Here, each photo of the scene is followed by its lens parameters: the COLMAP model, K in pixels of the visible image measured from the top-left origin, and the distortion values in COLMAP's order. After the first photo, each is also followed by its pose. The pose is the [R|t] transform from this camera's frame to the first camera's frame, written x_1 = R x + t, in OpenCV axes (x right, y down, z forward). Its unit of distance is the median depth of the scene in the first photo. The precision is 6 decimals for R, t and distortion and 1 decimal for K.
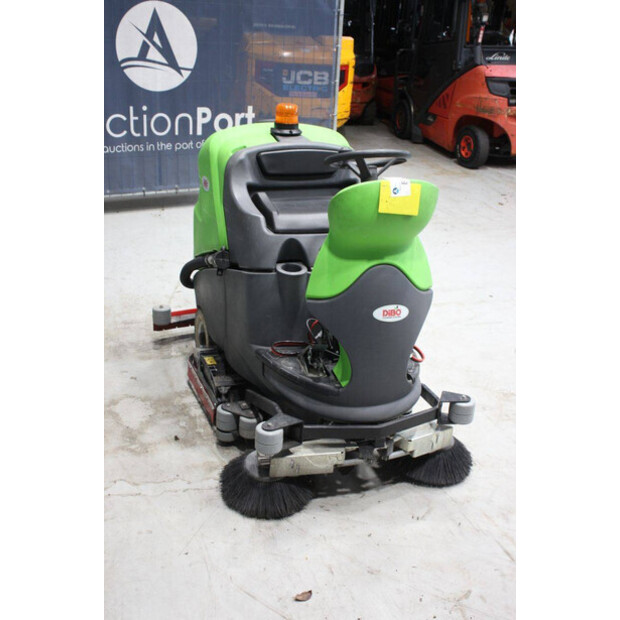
lens RADIAL K [[761.8, 0, 310.0], [0, 761.8, 310.0], [0, 0, 1]] dist [0.013897, 0.039012]
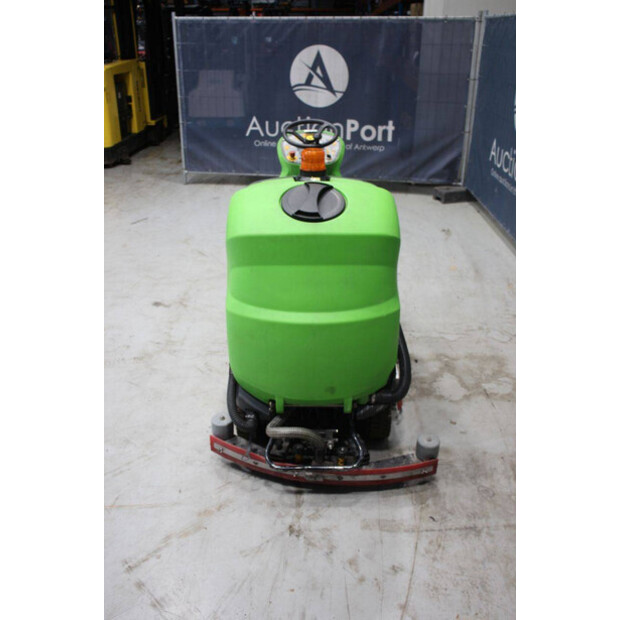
lens RADIAL K [[580.4, 0, 310.0], [0, 580.4, 310.0], [0, 0, 1]] dist [-0.082074, 0.002937]
pose [[-0.932712, -0.213354, 0.290738, -0.271579], [0.070555, 0.682669, 0.727314, -0.655956], [-0.353653, 0.698887, -0.621680, 1.602340]]
